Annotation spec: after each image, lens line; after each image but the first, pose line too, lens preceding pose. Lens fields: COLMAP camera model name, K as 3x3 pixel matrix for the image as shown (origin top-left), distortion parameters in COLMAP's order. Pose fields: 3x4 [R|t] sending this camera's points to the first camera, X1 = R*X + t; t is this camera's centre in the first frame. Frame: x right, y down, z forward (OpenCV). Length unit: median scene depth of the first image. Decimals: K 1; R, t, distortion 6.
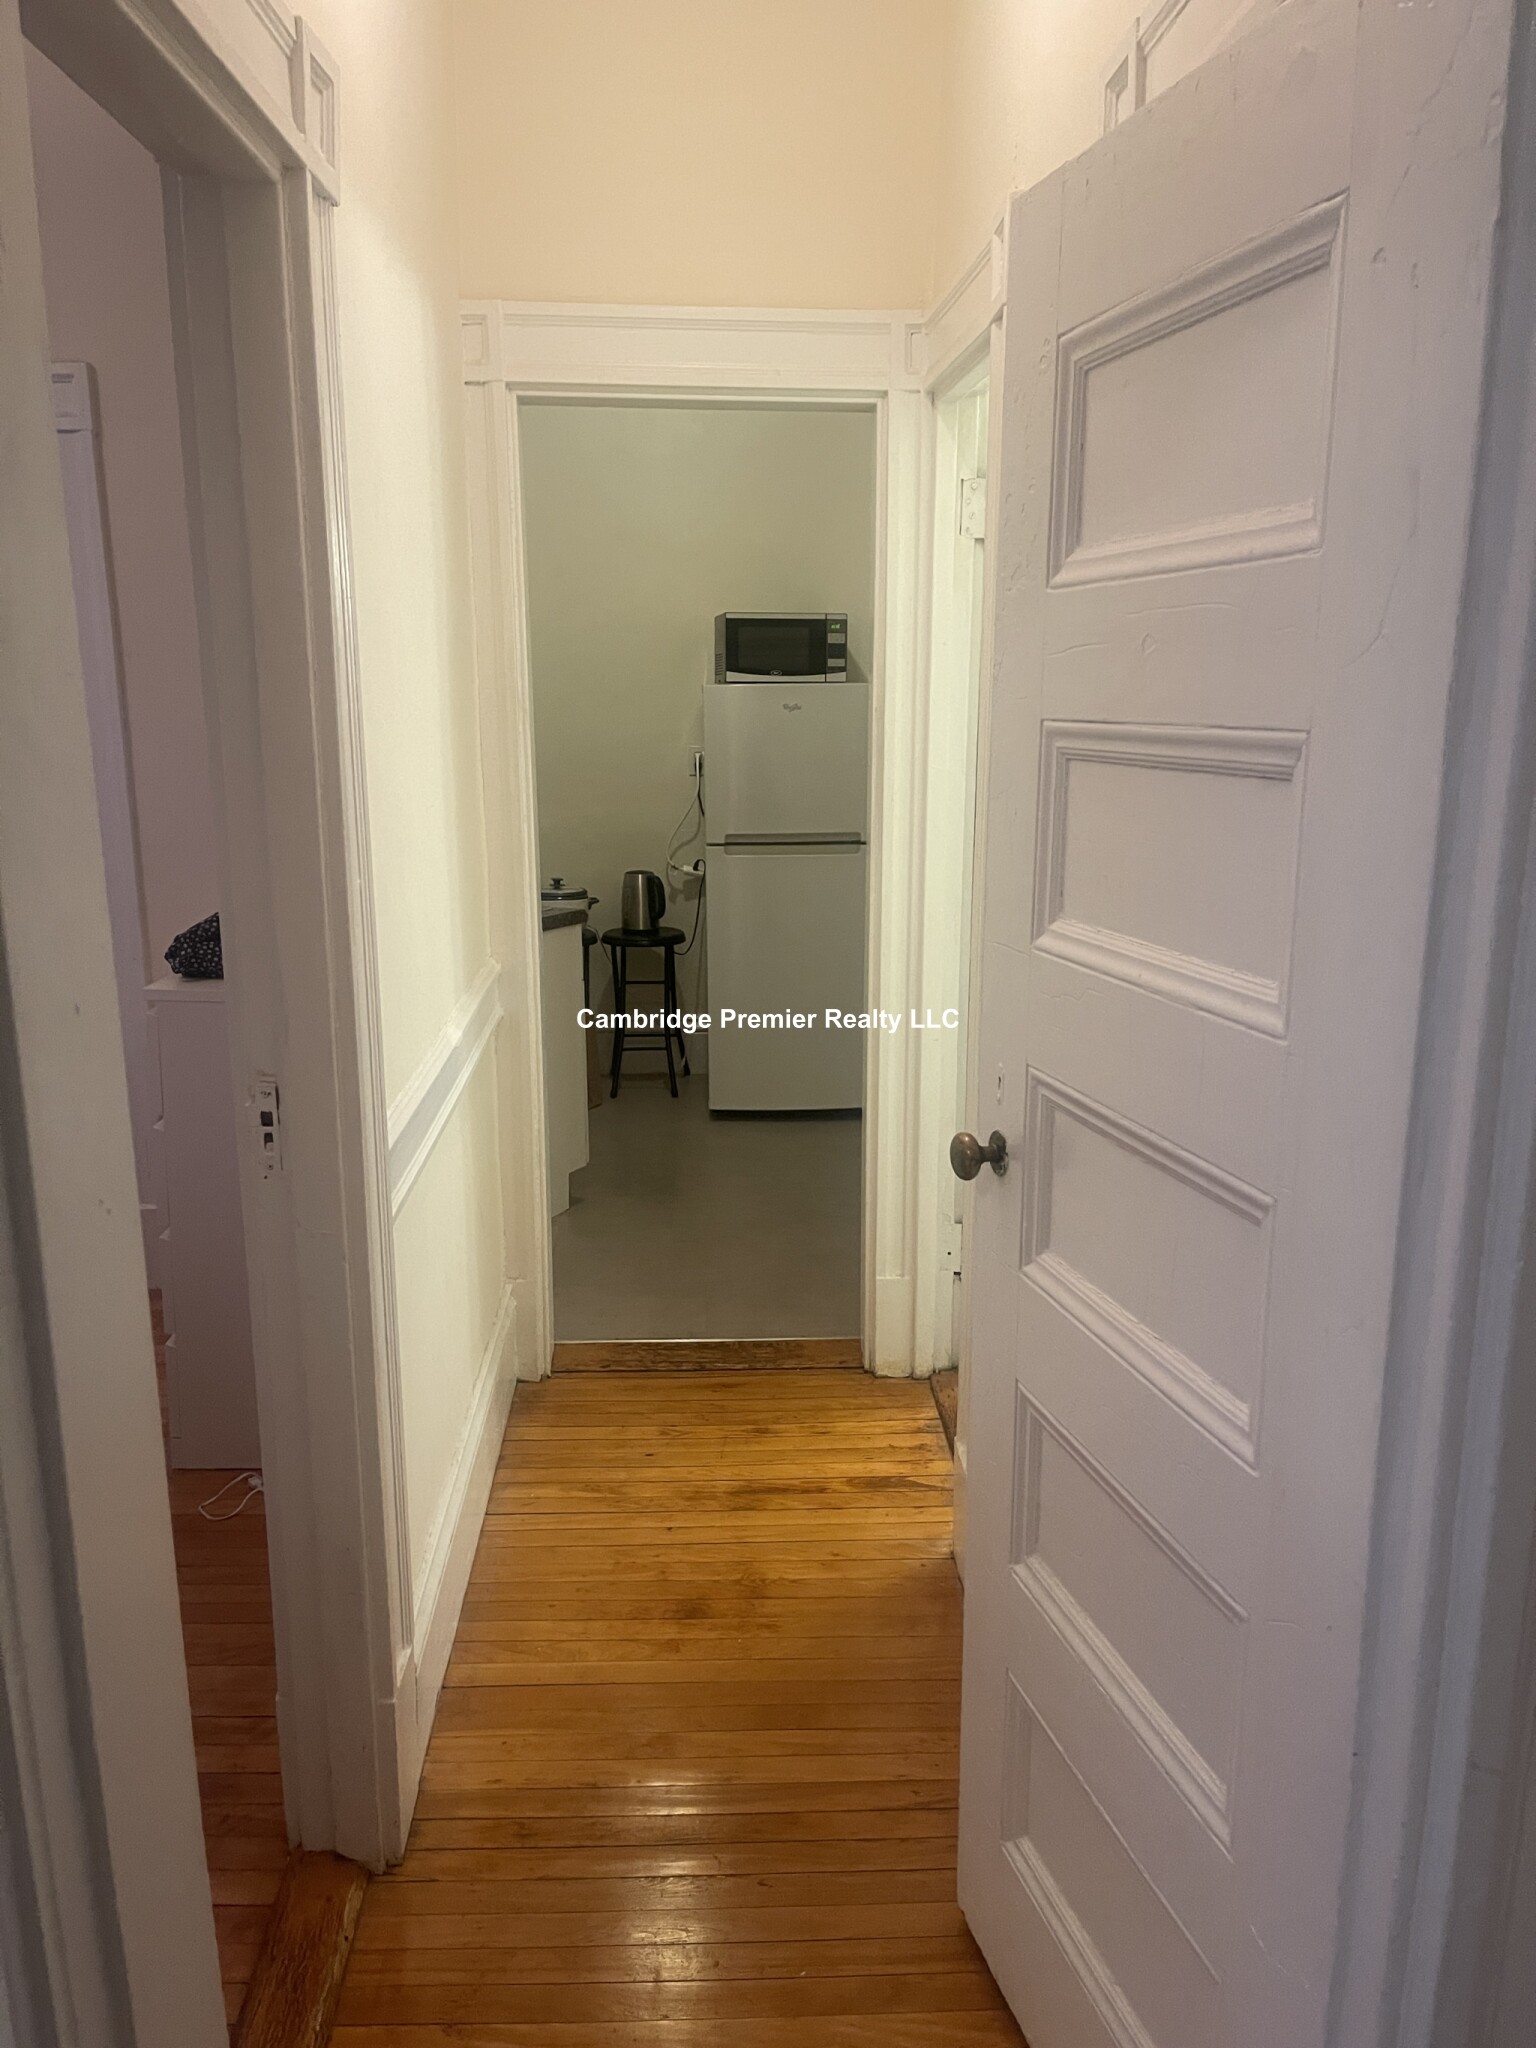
lens RADIAL K [[1540.7, 0, 764.1], [0, 1540.7, 1026.6], [0, 0, 1]] dist [0.002233, 0.000120]
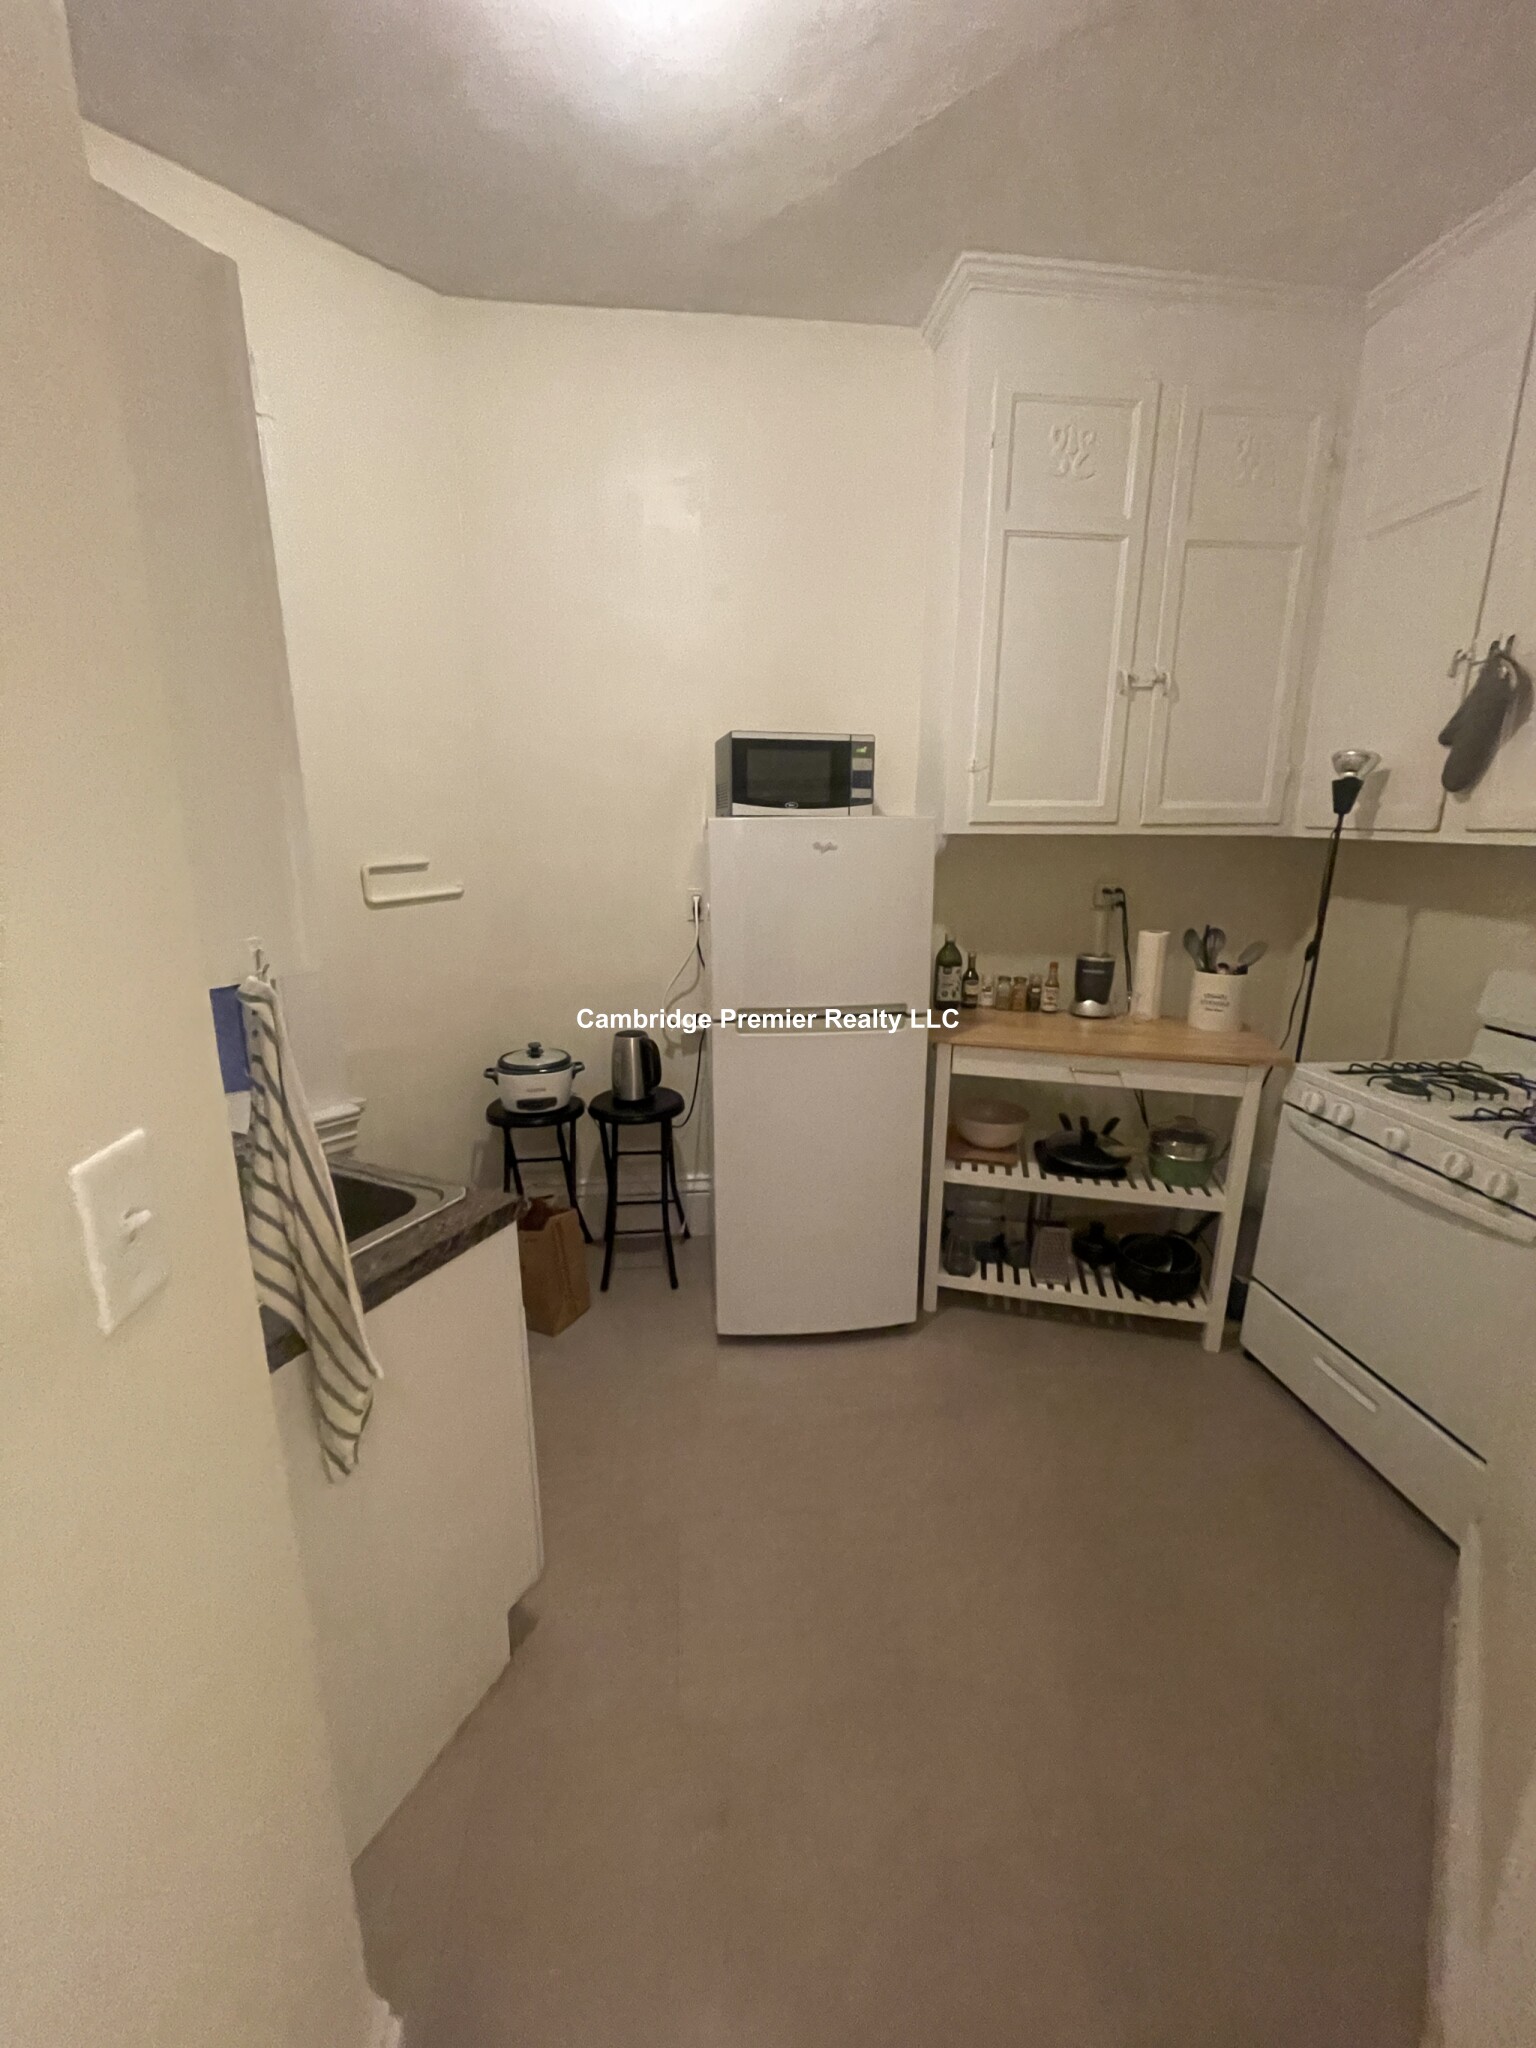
lens RADIAL K [[816.8, 0, 766.9], [0, 816.8, 1029.1], [0, 0, 1]] dist [-0.007111, 0.001781]
pose [[0.998093, -0.007302, 0.061293, -0.032504], [0.005519, 0.999558, 0.029213, -0.115948], [-0.061479, -0.028819, 0.997692, 0.533585]]
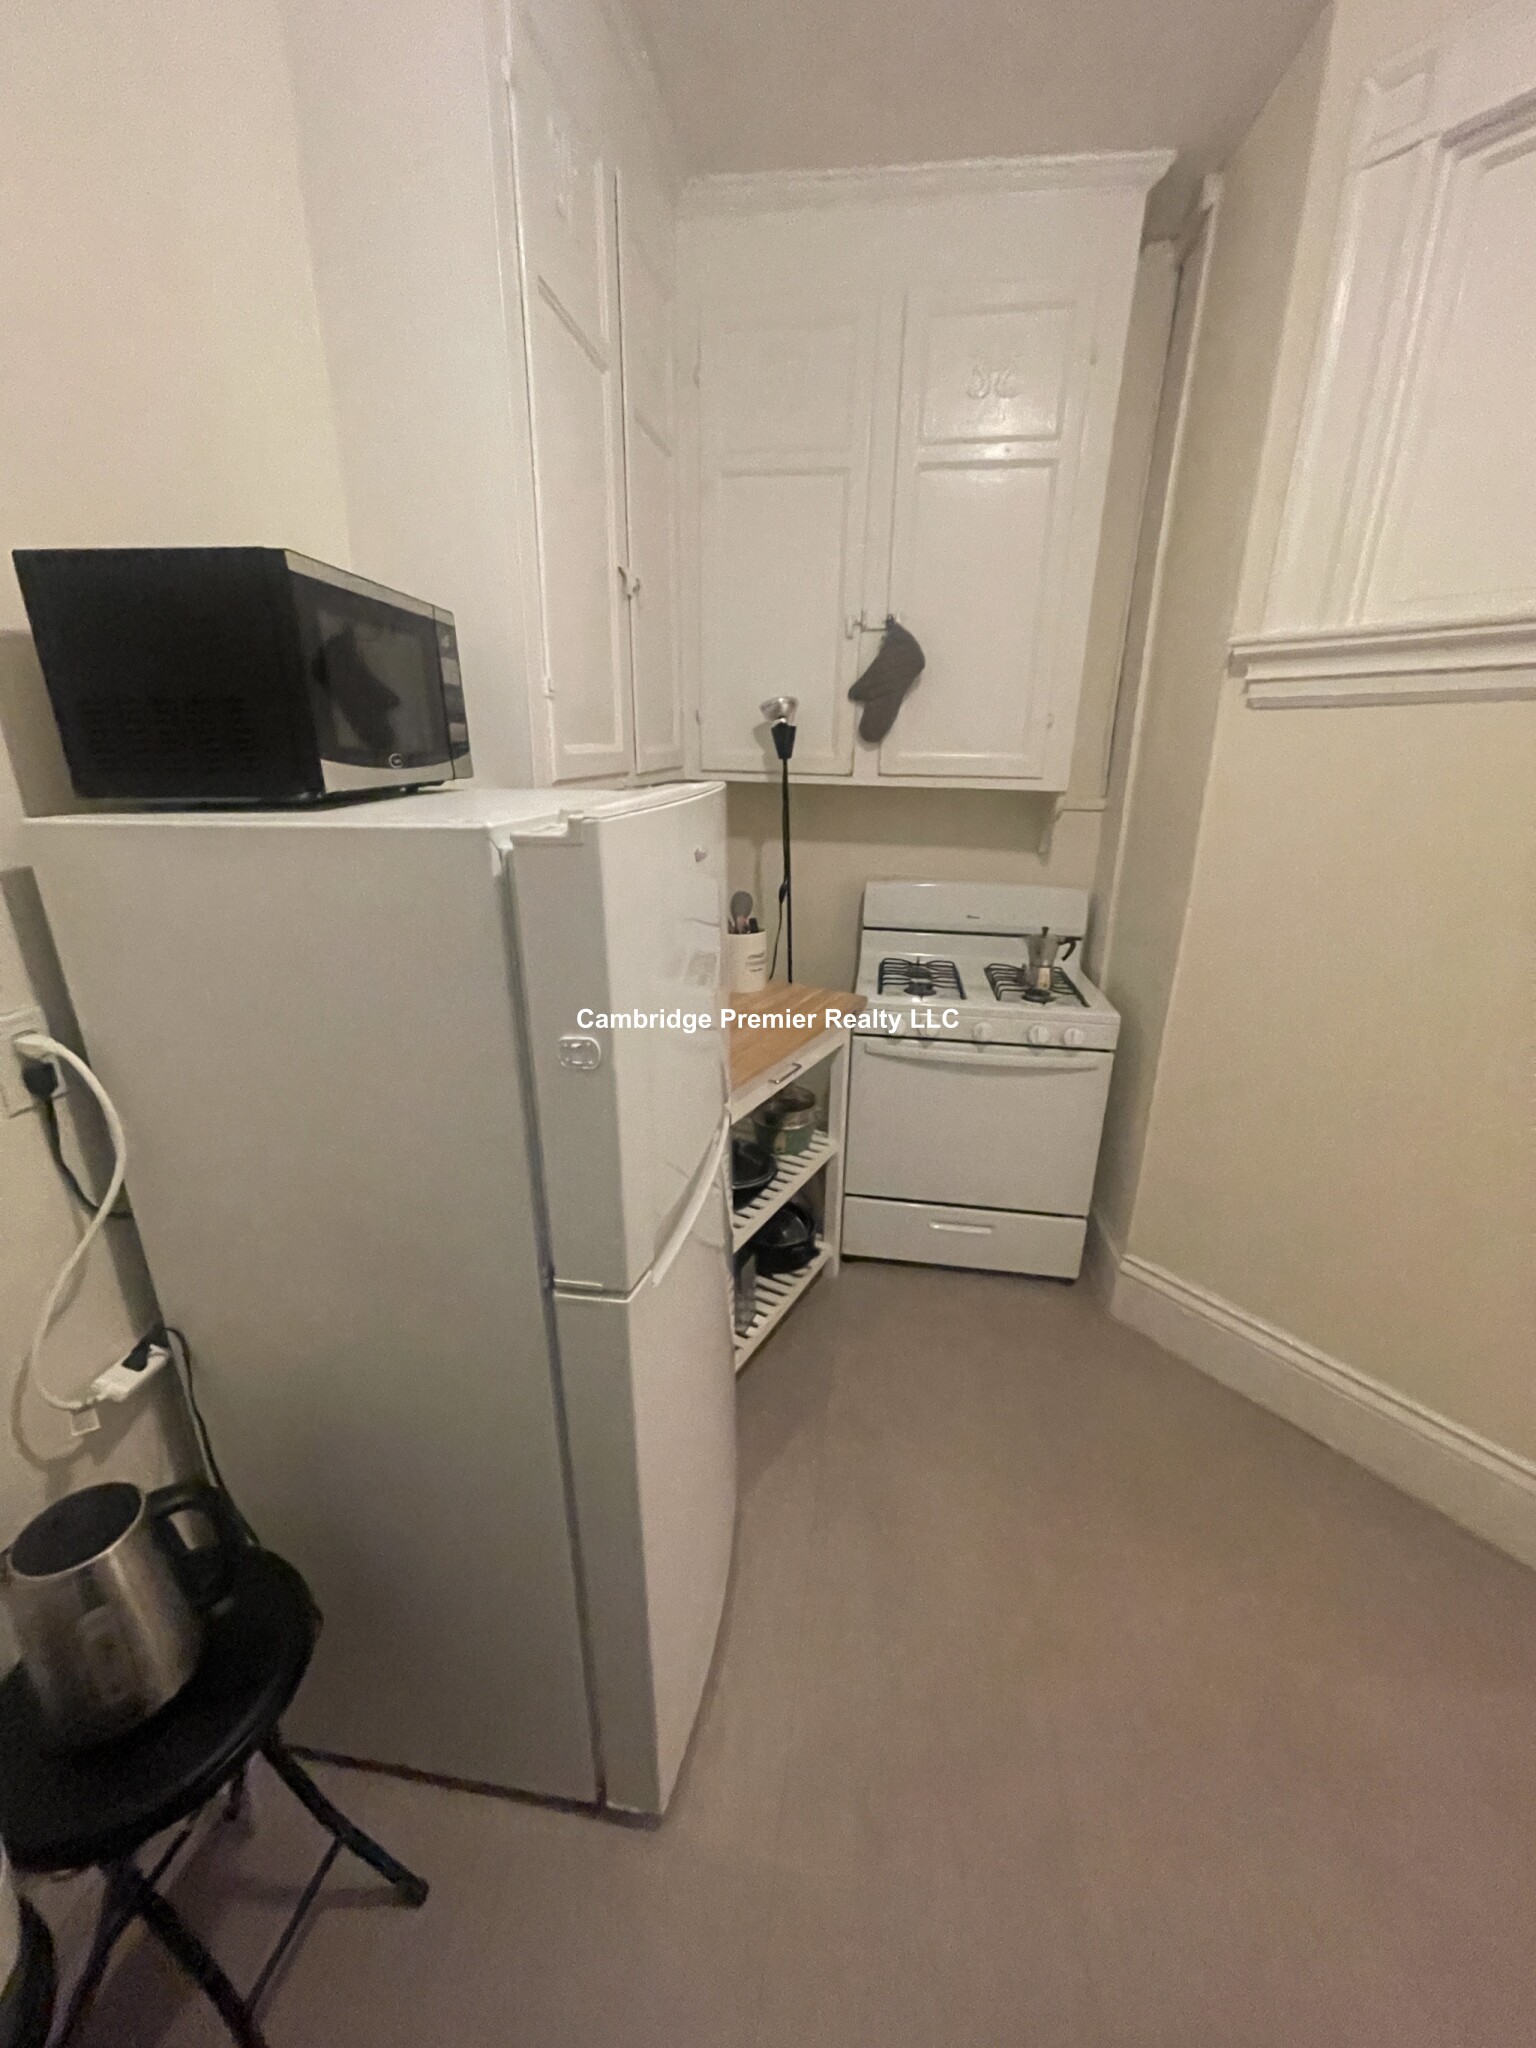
lens RADIAL K [[816.8, 0, 767.4], [0, 816.8, 1018.3], [0, 0, 1]] dist [-0.007111, 0.001781]
pose [[0.186269, -0.310049, 0.932295, -0.161702], [0.197508, 0.941347, 0.273598, -0.201318], [-0.962442, 0.133173, 0.236581, 0.851783]]
